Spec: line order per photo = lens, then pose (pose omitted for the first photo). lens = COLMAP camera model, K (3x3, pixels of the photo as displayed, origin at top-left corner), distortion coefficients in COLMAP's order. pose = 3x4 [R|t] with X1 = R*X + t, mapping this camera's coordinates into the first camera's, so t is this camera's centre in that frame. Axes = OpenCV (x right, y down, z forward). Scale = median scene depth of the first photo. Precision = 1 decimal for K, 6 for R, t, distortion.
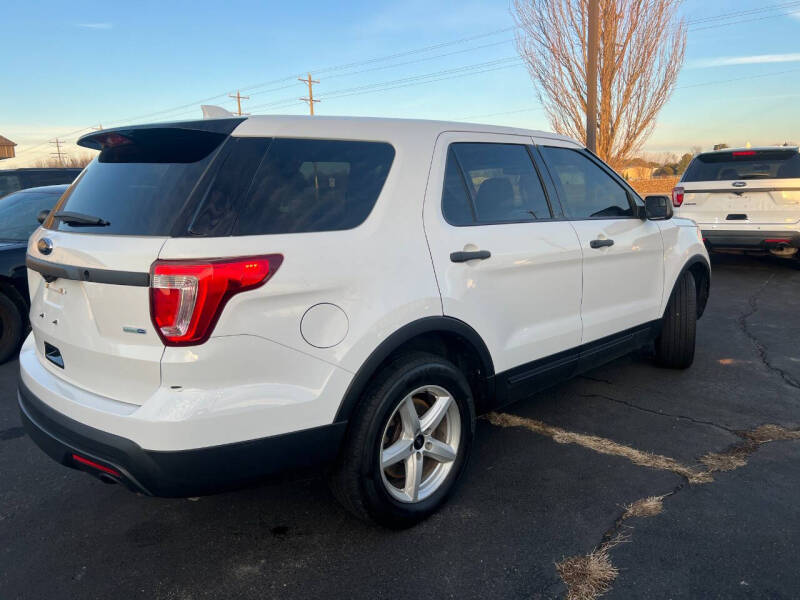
lens RADIAL K [[608.4, 0, 396.9], [0, 608.4, 299.8], [0, 0, 1]] dist [0.062055, -0.059386]
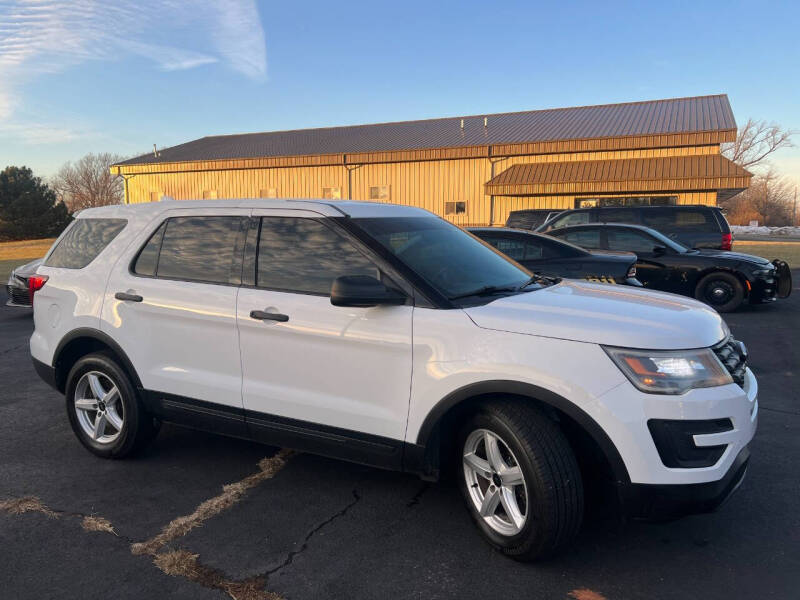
lens RADIAL K [[608.4, 0, 396.7], [0, 608.4, 306.5], [0, 0, 1]] dist [0.062055, -0.059386]
pose [[0.309738, 0.155550, -0.938012, 1.583561], [-0.177531, 0.978640, 0.103666, -0.296204], [0.934101, 0.134417, 0.330737, 1.046863]]
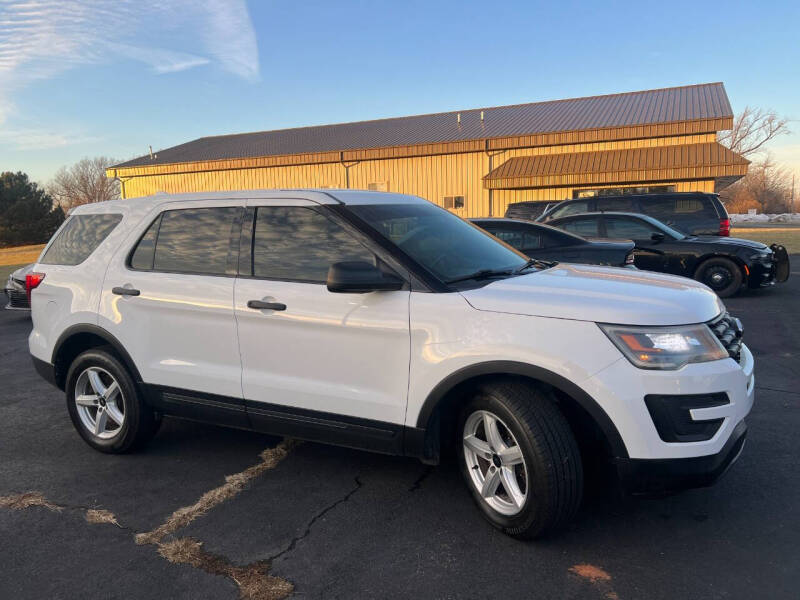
lens RADIAL K [[608.4, 0, 401.2], [0, 608.4, 311.6], [0, 0, 1]] dist [0.062055, -0.059386]
pose [[0.318256, 0.158688, -0.934629, 1.591456], [-0.153083, 0.981554, 0.114528, -0.275250], [0.935563, 0.106627, 0.336678, 1.056944]]
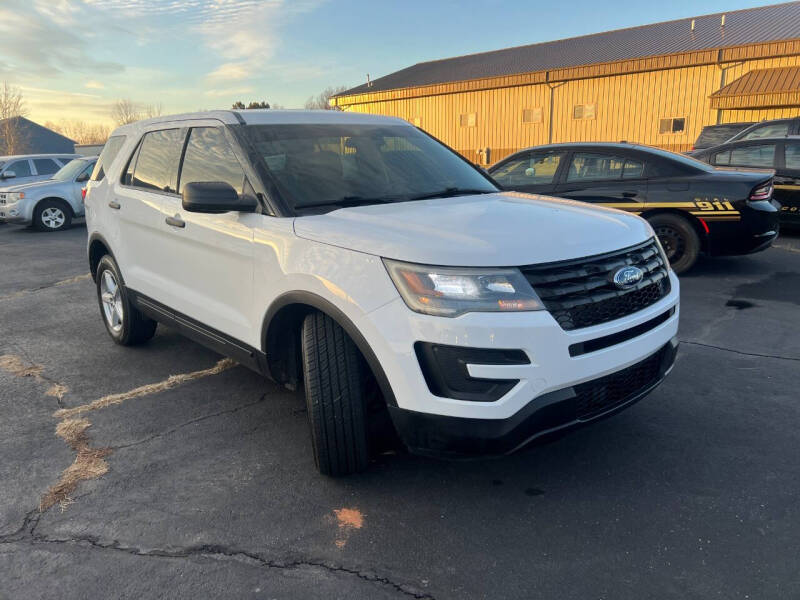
lens RADIAL K [[608.4, 0, 399.6], [0, 608.4, 304.5], [0, 0, 1]] dist [0.062055, -0.059386]
pose [[-0.052738, 0.267675, -0.962065, 1.642677], [-0.160091, 0.948679, 0.272726, -0.370736], [0.985692, 0.168401, -0.007180, 1.703967]]
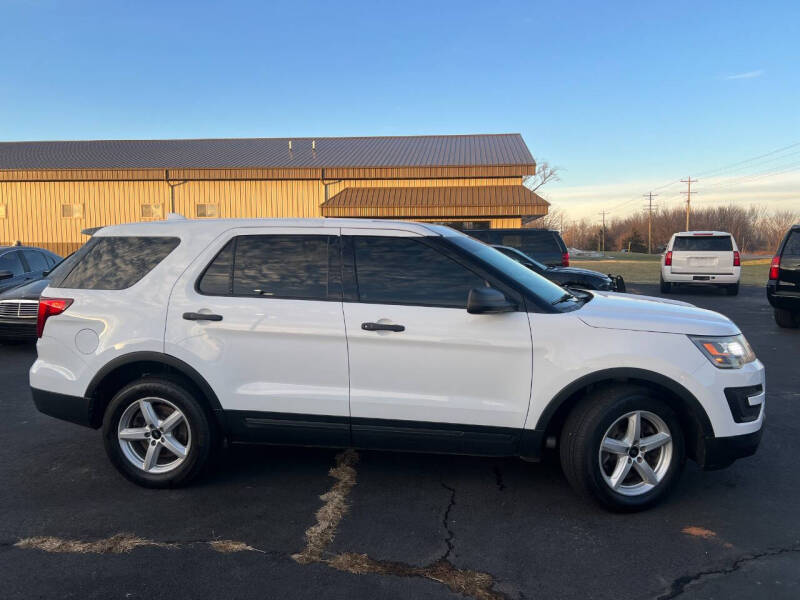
lens RADIAL K [[608.4, 0, 403.1], [0, 608.4, 304.5], [0, 0, 1]] dist [0.062055, -0.059386]
pose [[0.605952, 0.107221, -0.788243, 1.421970], [-0.160248, 0.987015, 0.011071, -0.178814], [0.779194, 0.119606, 0.615265, 0.458743]]
